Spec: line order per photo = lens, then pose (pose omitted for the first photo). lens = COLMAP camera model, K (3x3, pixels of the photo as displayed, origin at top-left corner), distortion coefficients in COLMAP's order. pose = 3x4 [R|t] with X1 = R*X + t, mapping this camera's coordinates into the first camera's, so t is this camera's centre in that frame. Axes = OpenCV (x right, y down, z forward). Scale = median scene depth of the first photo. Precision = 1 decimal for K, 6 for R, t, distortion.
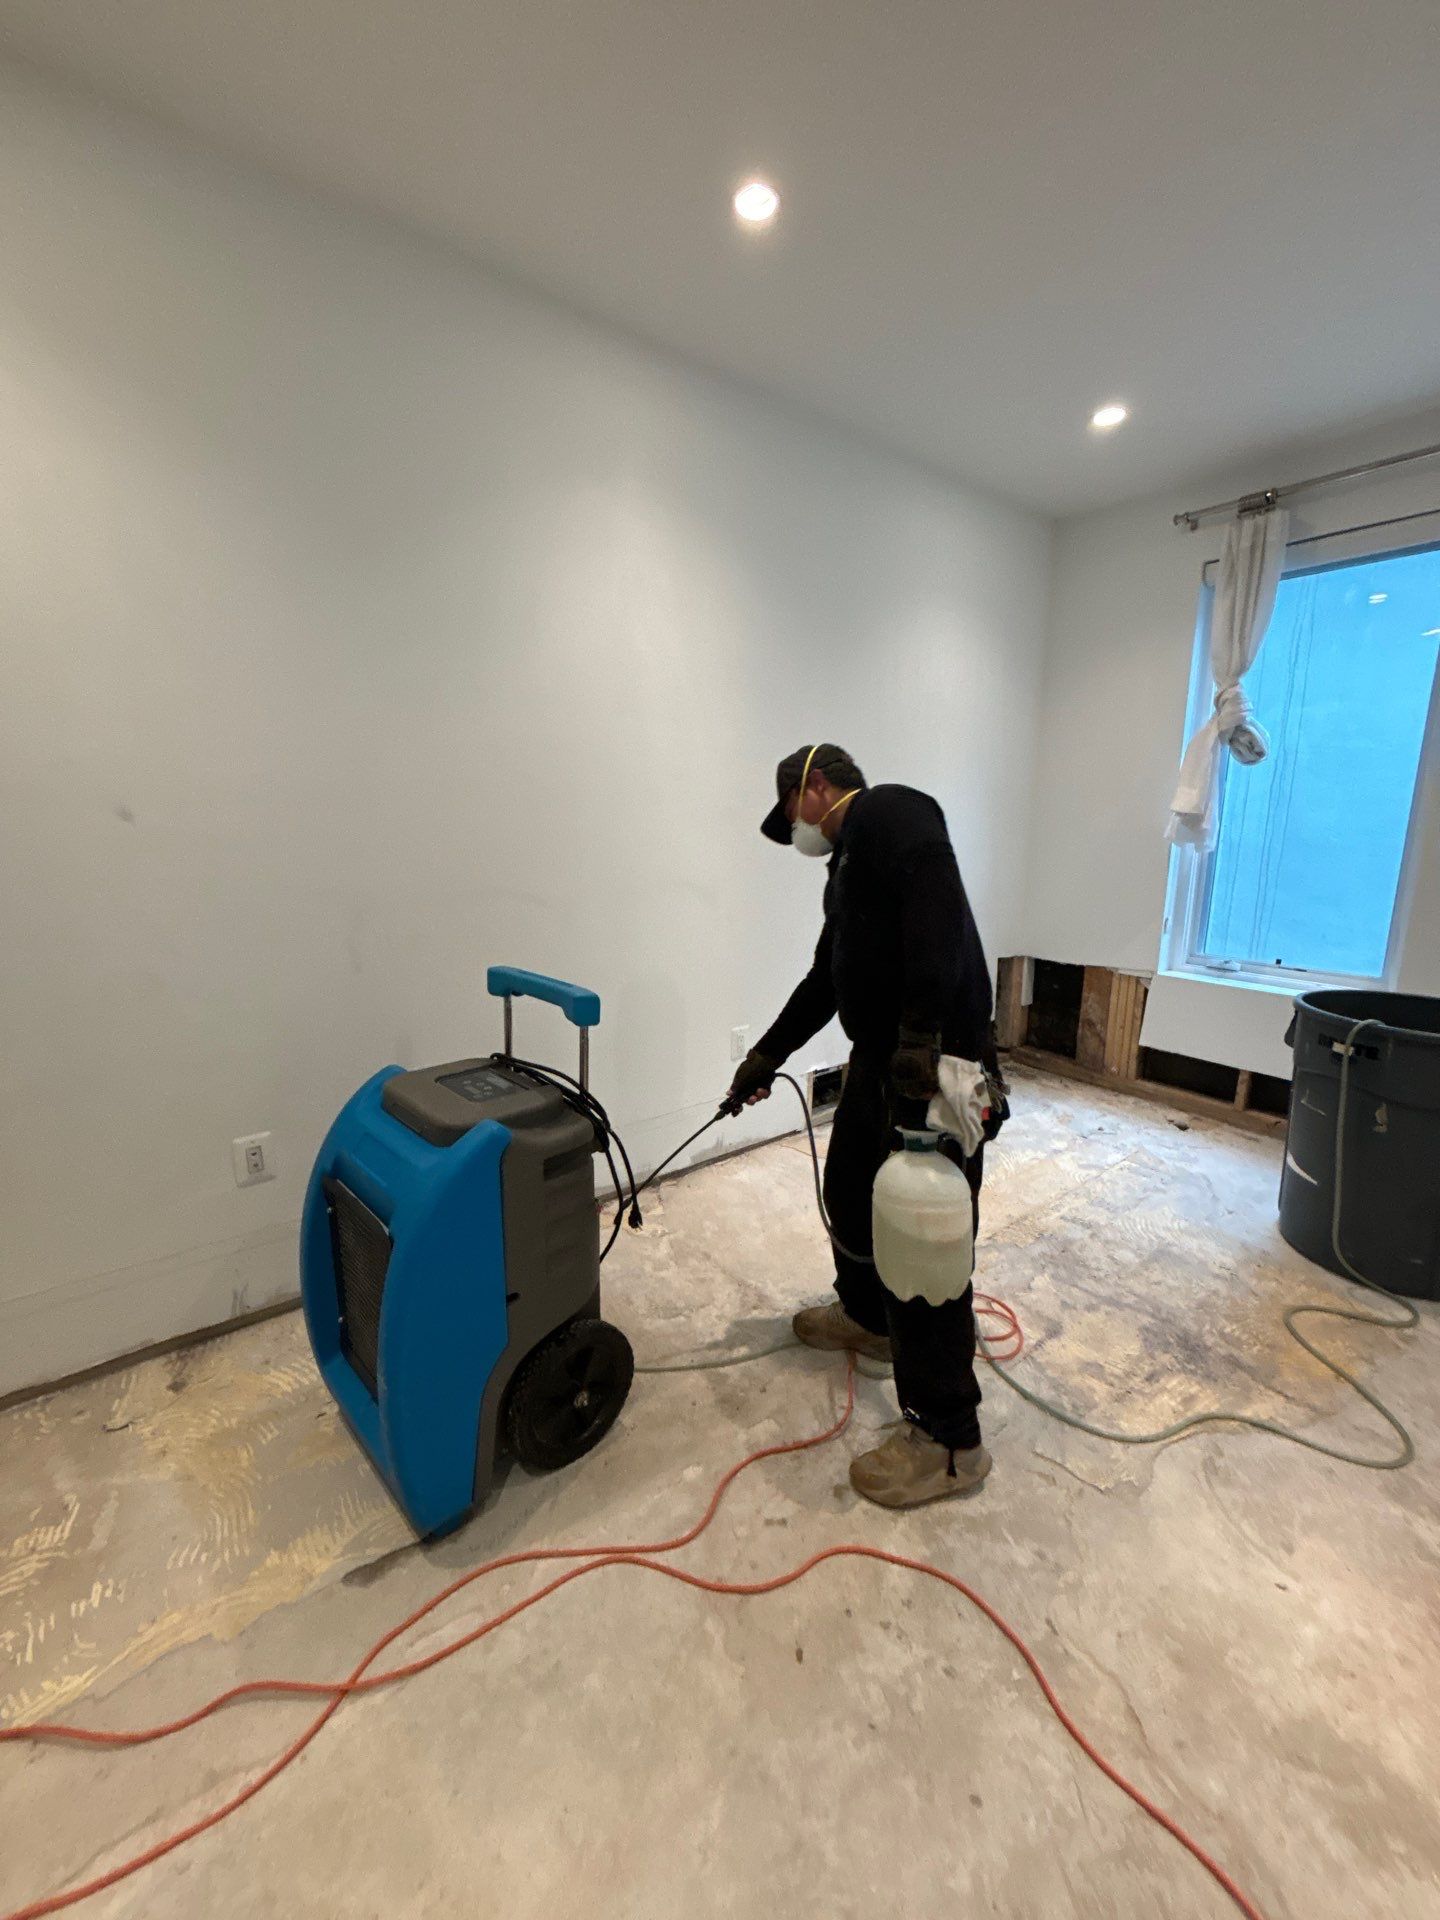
lens RADIAL K [[774.1, 0, 720.0], [0, 774.1, 960.0], [0, 0, 1]] dist [-0.002395, 0.002206]
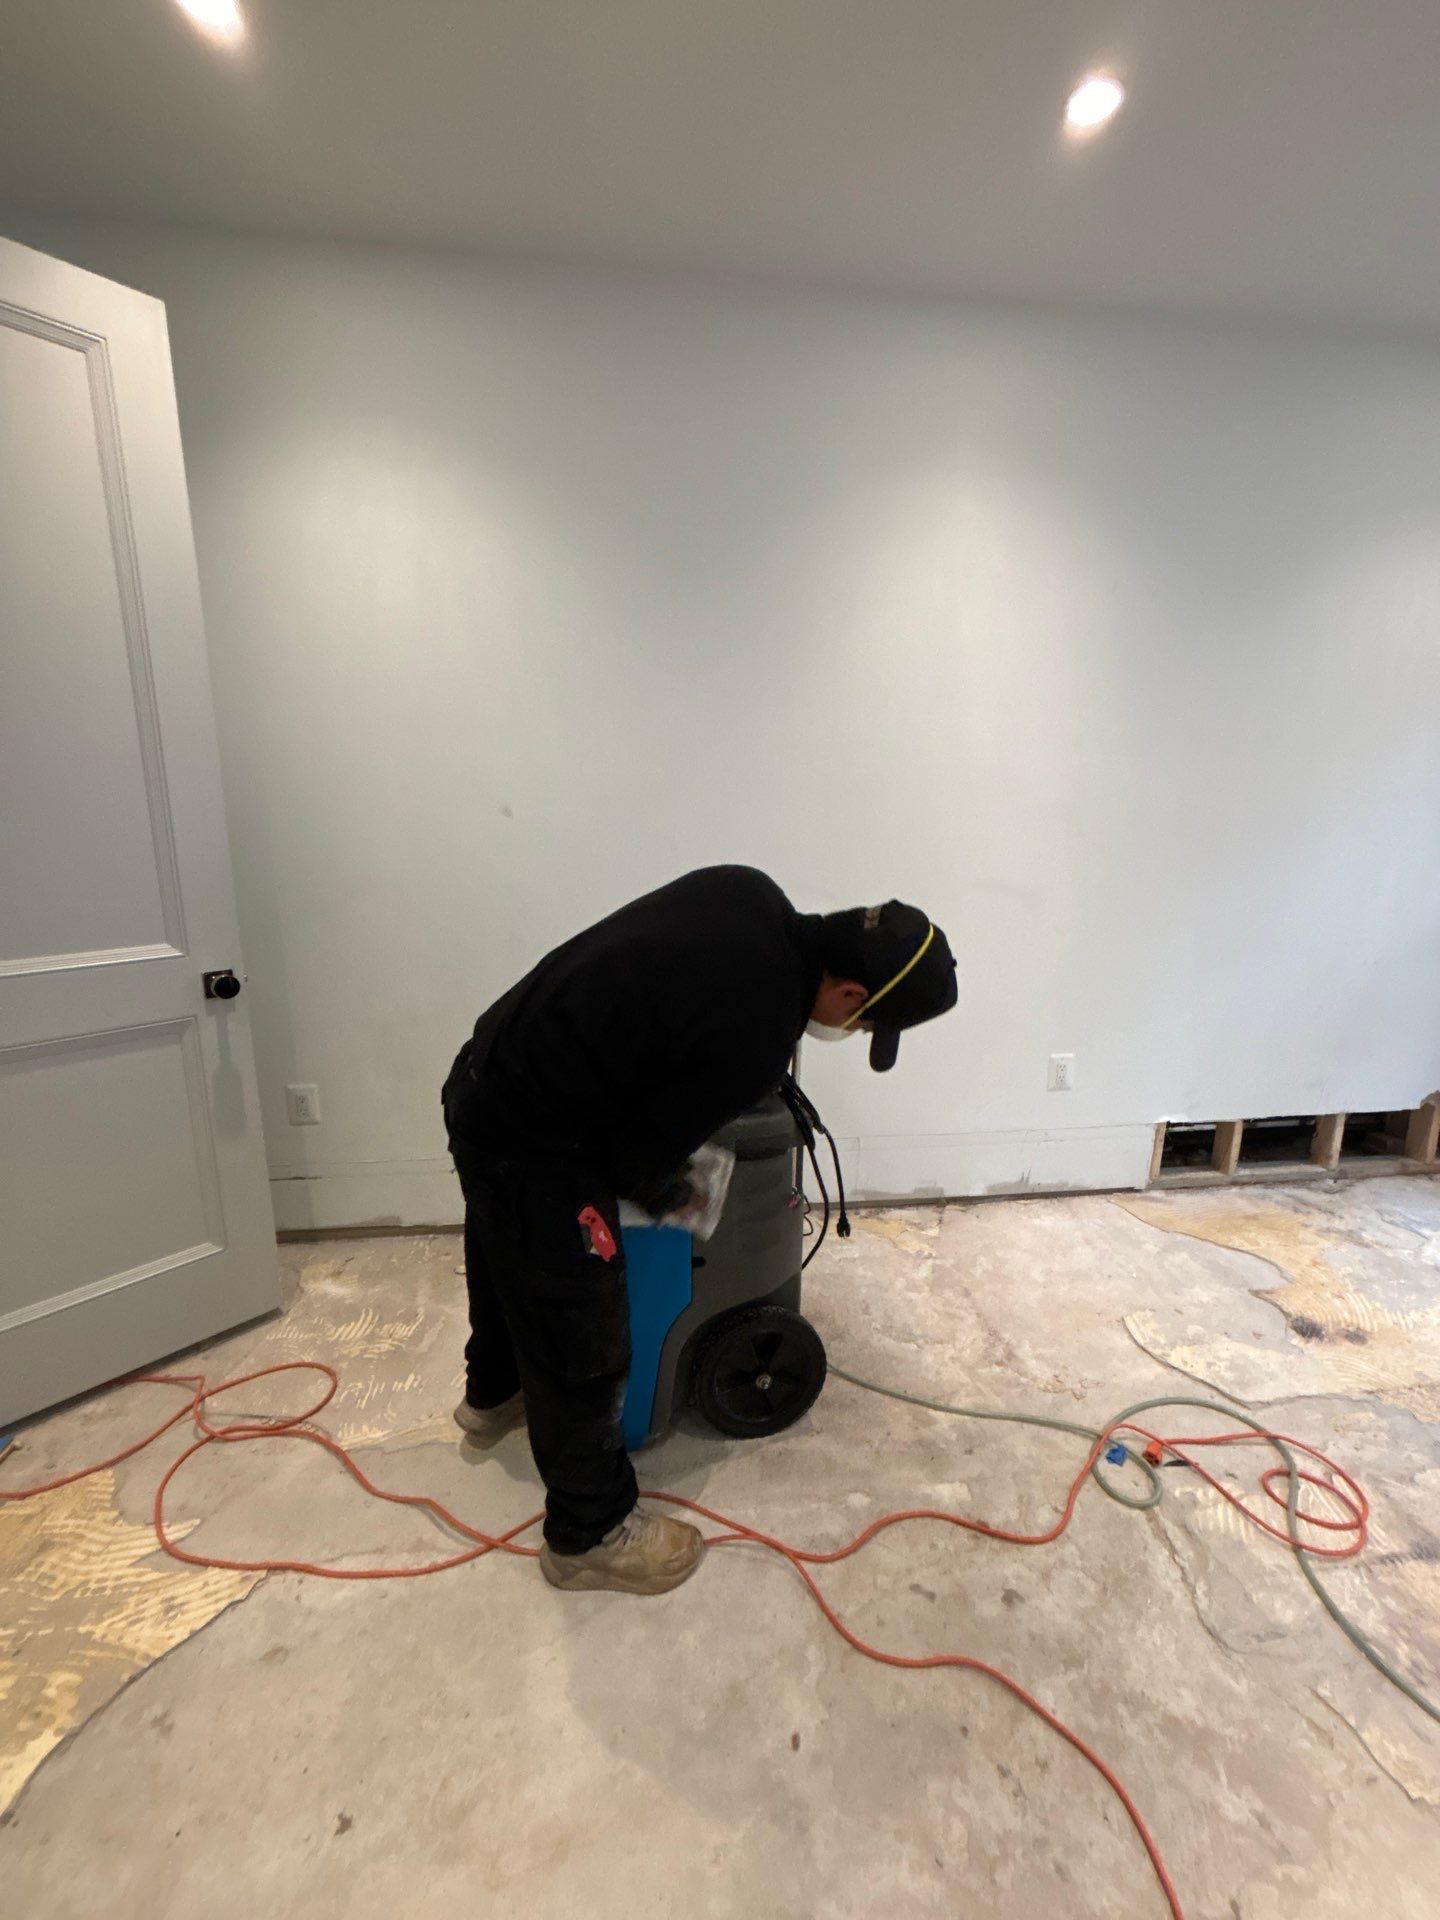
lens RADIAL K [[774.1, 0, 720.0], [0, 774.1, 960.0], [0, 0, 1]] dist [-0.002395, 0.002206]
pose [[0.853598, 0.097591, -0.511708, 0.179452], [-0.098131, 0.994833, 0.026035, -0.005513], [0.511605, 0.027991, 0.858765, 0.056331]]
